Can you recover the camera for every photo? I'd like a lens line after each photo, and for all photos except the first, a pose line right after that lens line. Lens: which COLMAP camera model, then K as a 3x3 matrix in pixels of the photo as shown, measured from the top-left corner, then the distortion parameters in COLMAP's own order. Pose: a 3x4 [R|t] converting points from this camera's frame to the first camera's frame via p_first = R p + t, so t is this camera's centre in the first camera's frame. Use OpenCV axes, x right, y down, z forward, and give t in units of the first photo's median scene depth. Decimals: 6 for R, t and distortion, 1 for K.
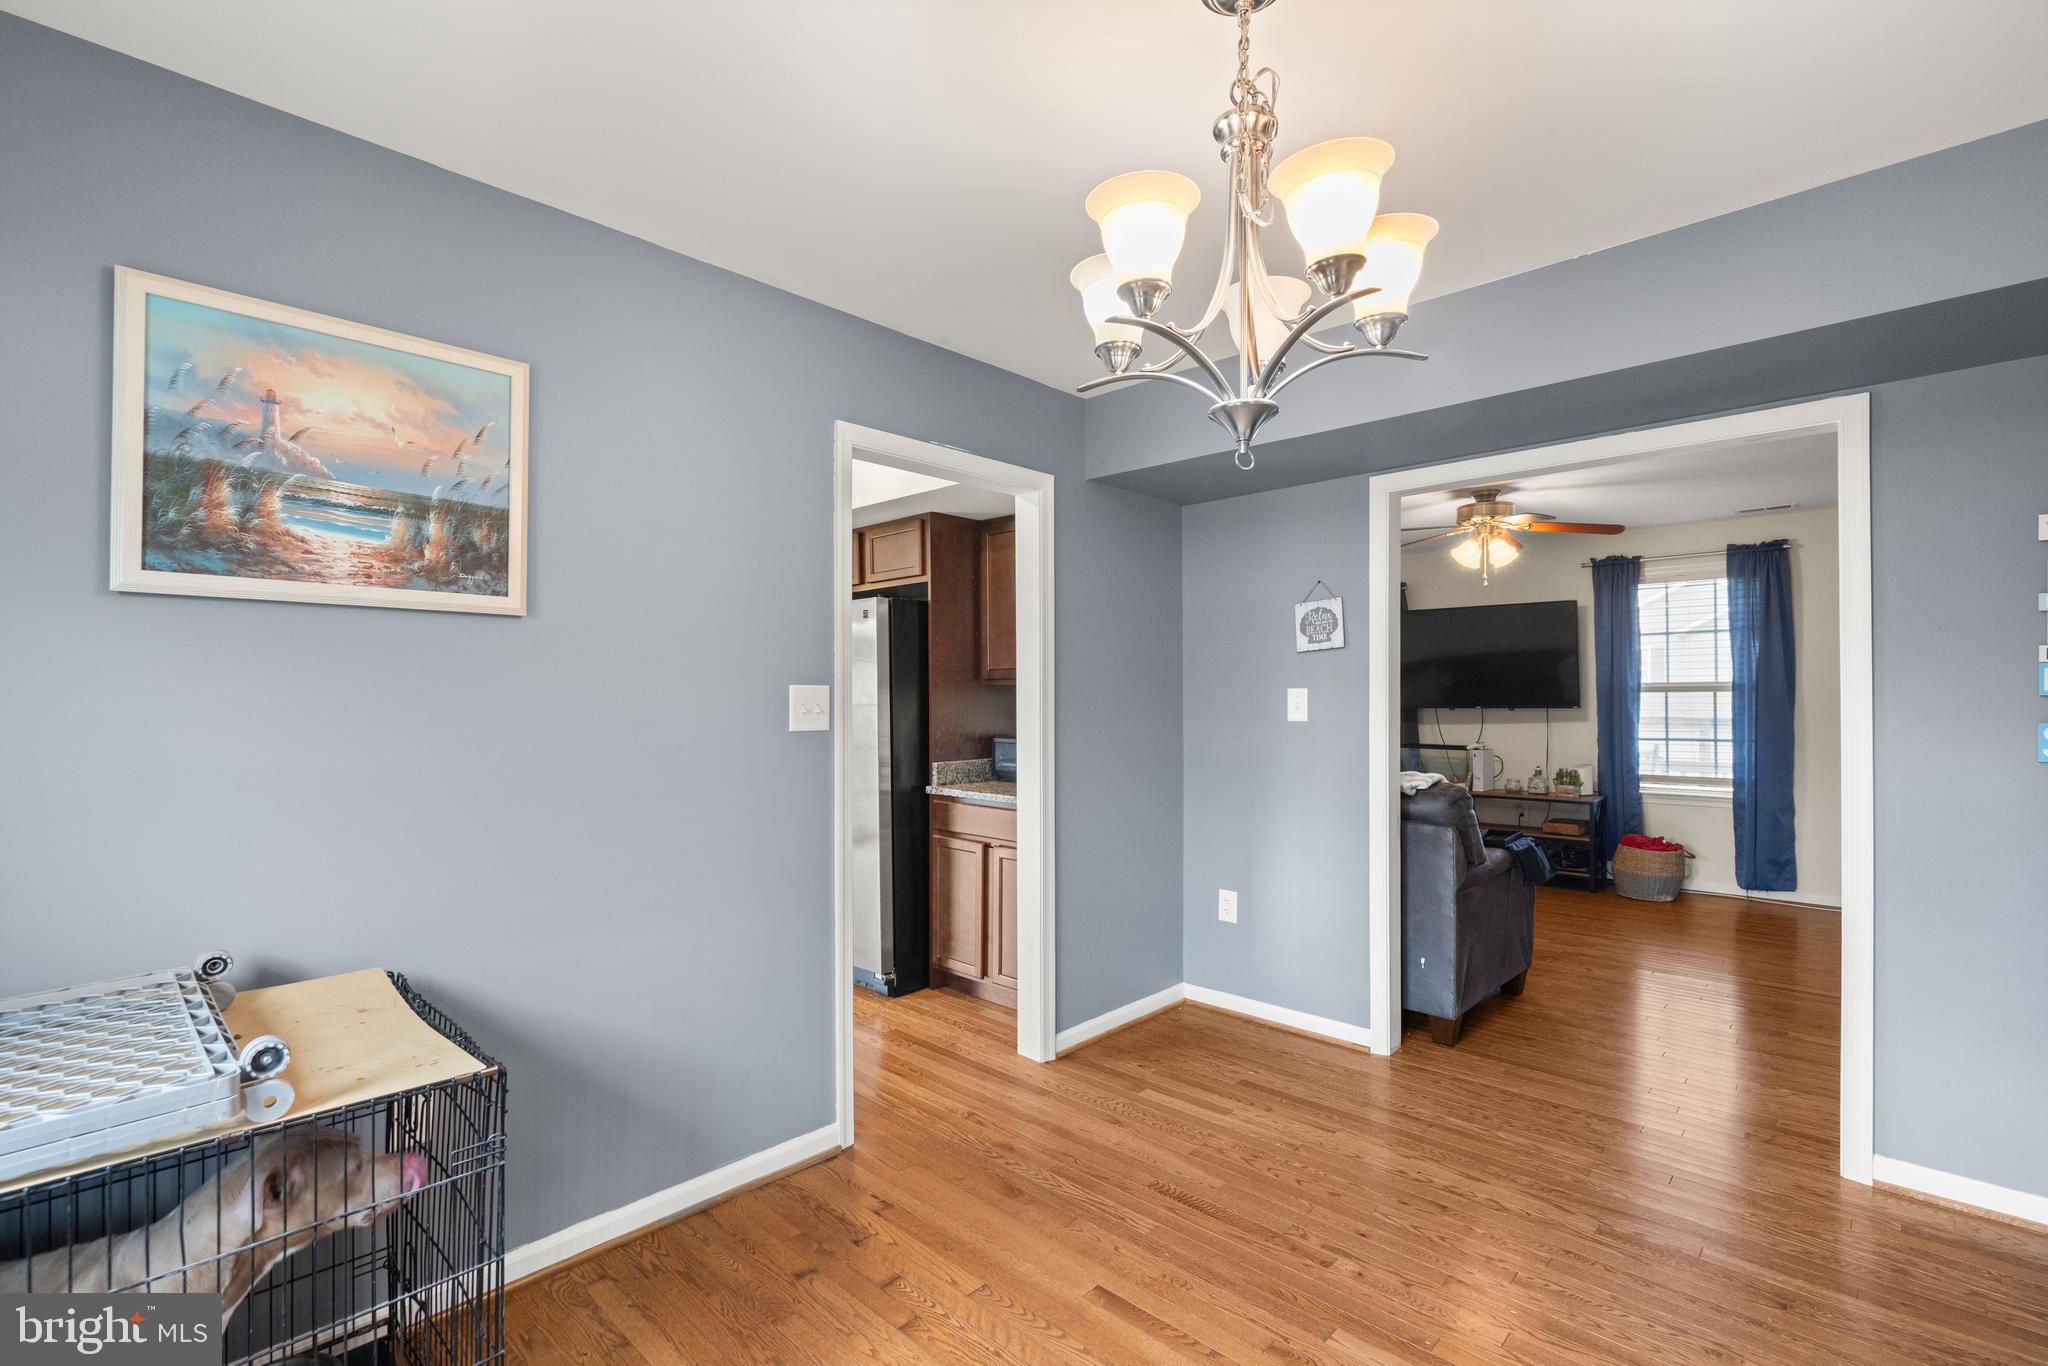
lens RADIAL K [[918.4, 0, 1022.2], [0, 918.4, 691.0], [0, 0, 1]] dist [0.001174, 0.000946]
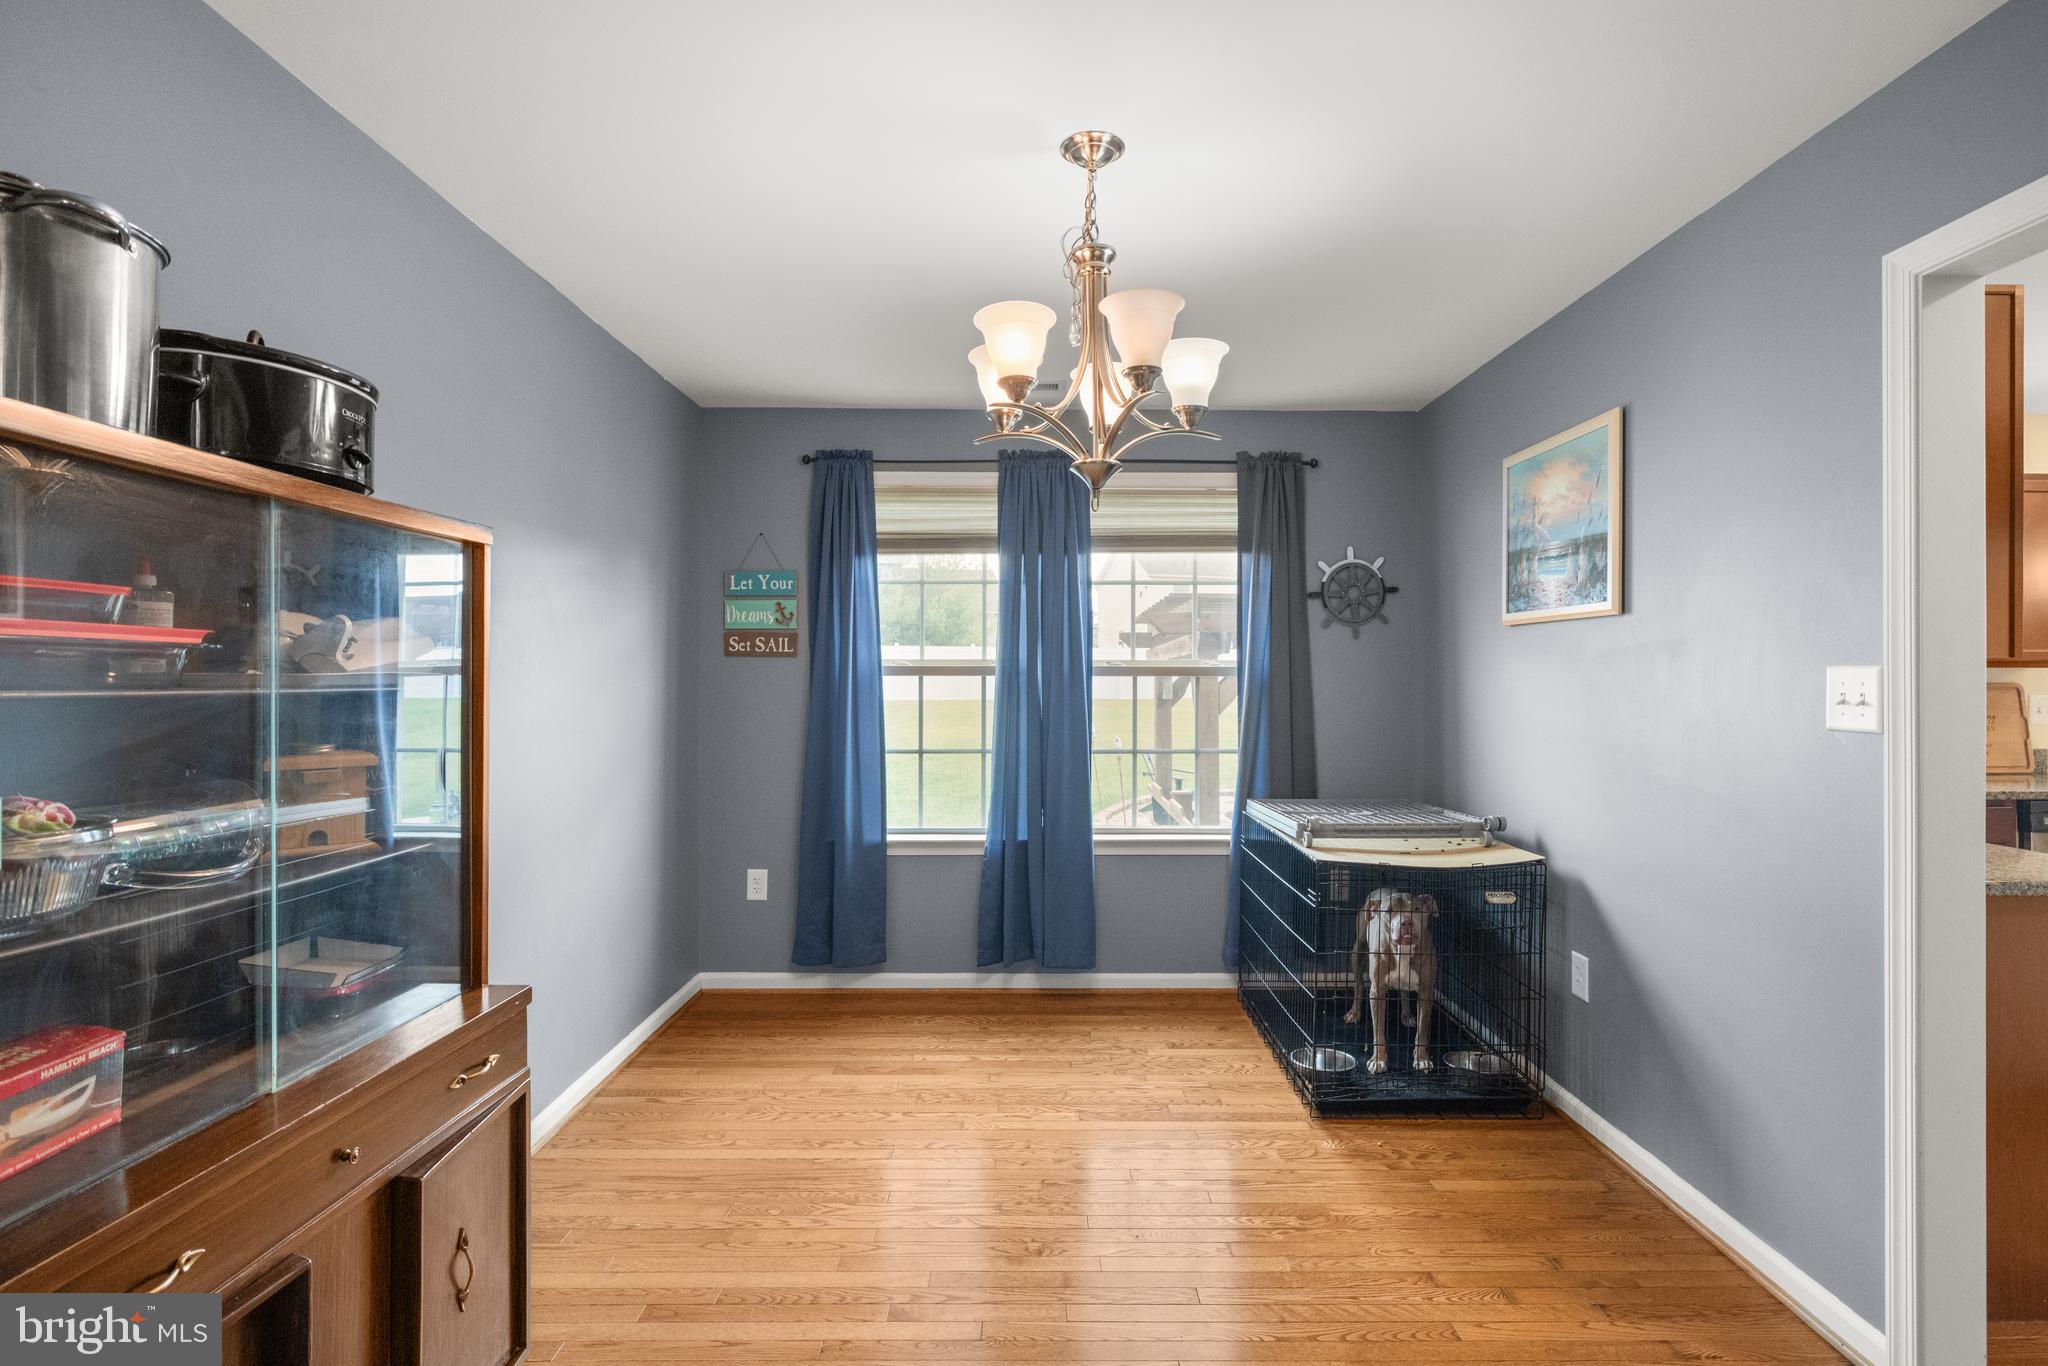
lens RADIAL K [[998.4, 0, 1031.0], [0, 998.4, 674.9], [0, 0, 1]] dist [0.000693, 0.001183]
pose [[-0.719692, -0.003323, -0.694285, 0.316114], [0.001512, 0.999979, -0.006354, 0.002071], [0.694292, -0.005623, -0.719672, 0.477401]]
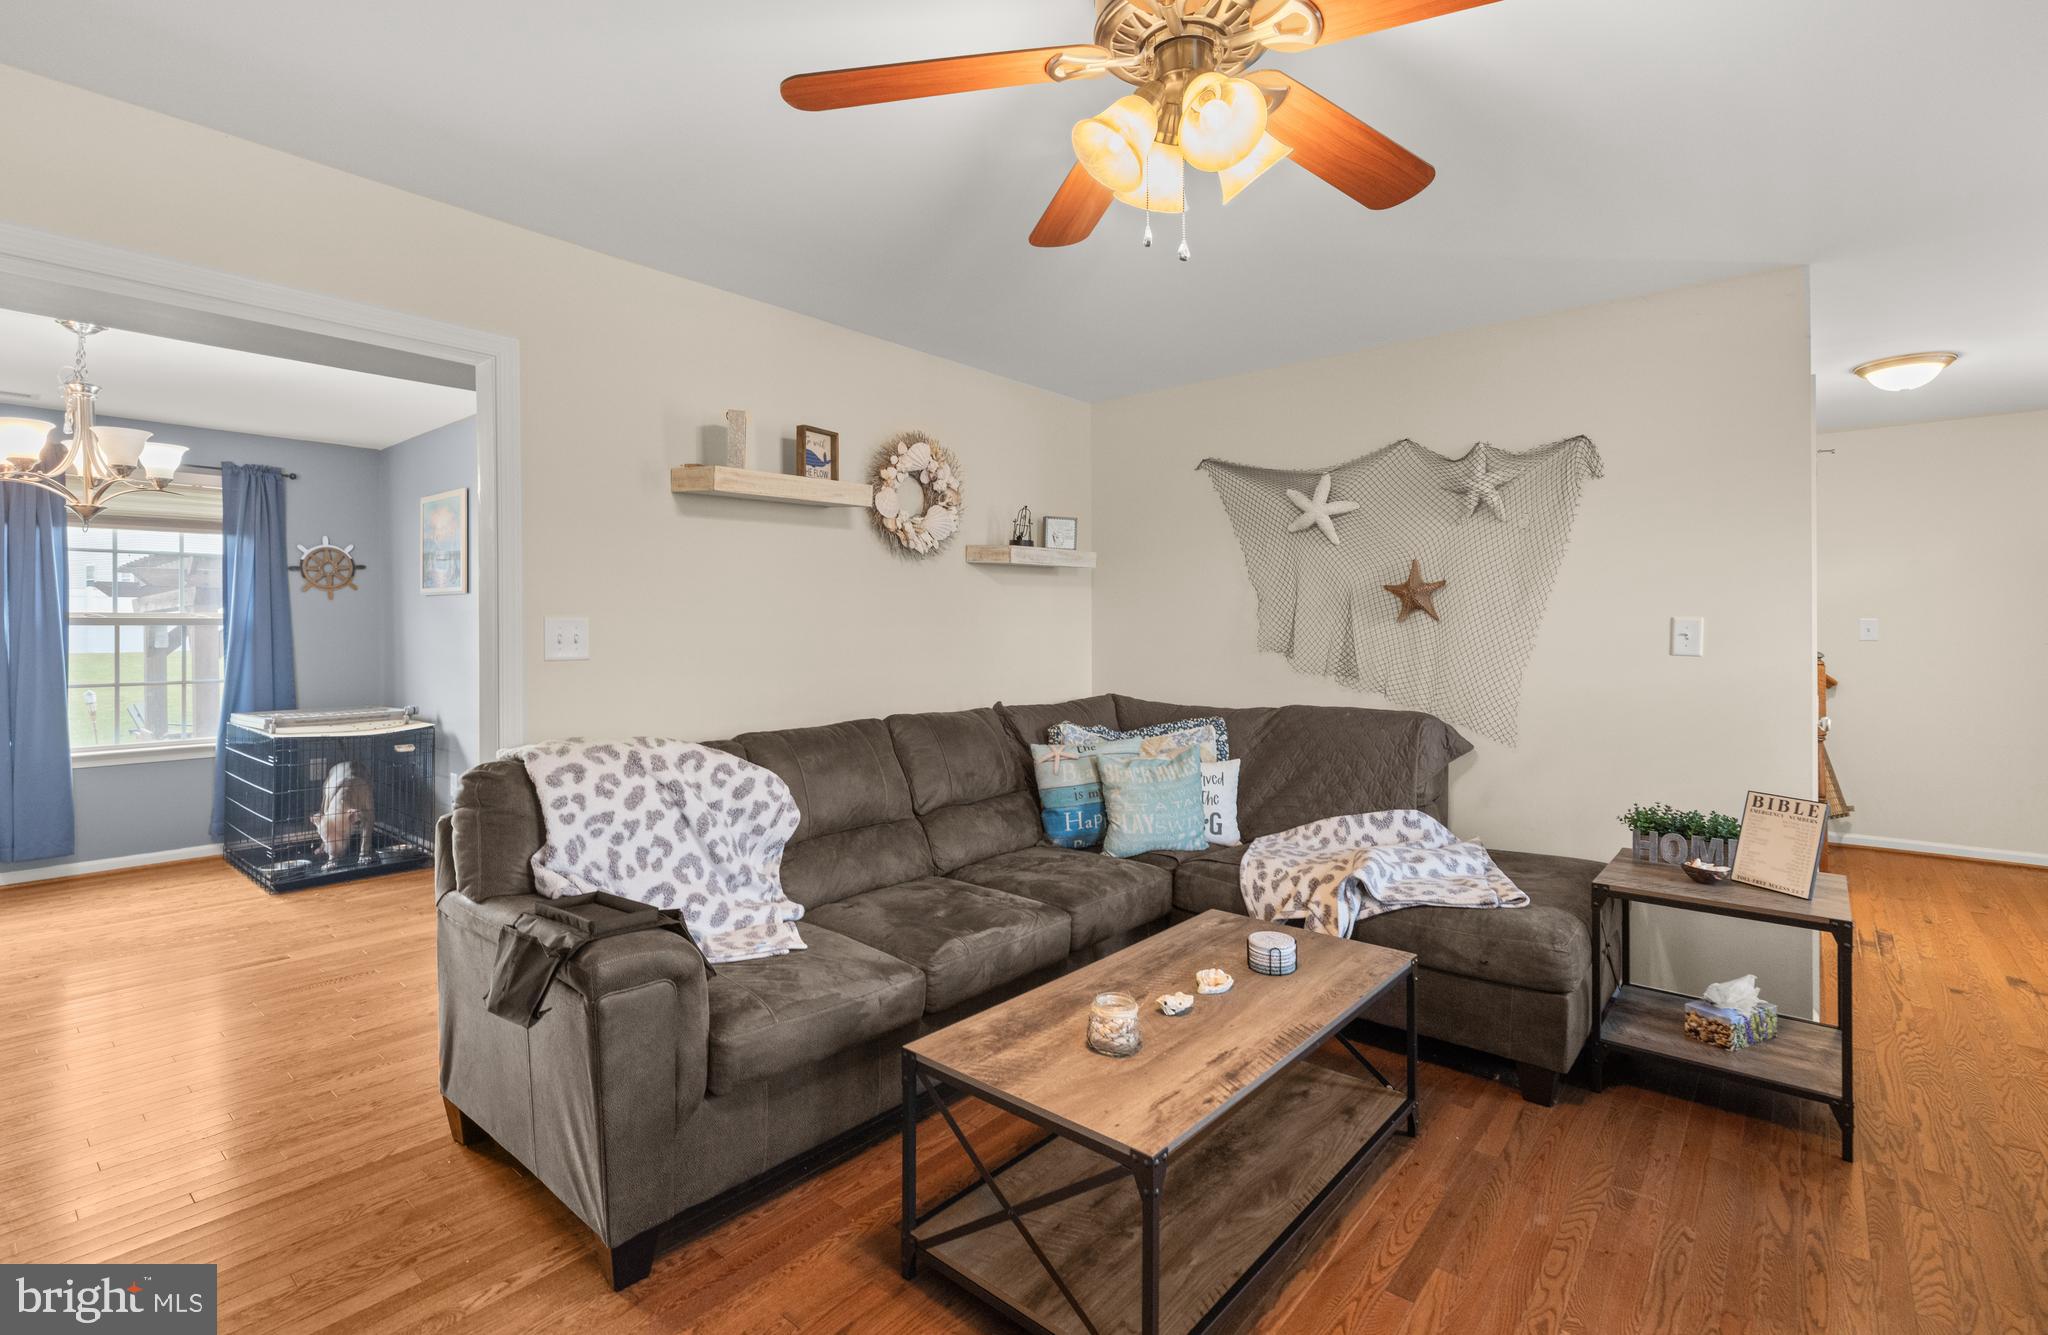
lens RADIAL K [[932.1, 0, 1039.7], [0, 932.1, 627.8], [0, 0, 1]] dist [0.003558, 0.000904]
pose [[0.079658, 0.001836, -0.996821, 0.658442], [0.005897, 0.999980, 0.002313, 0.003605], [0.996805, -0.006063, 0.079646, 0.763590]]
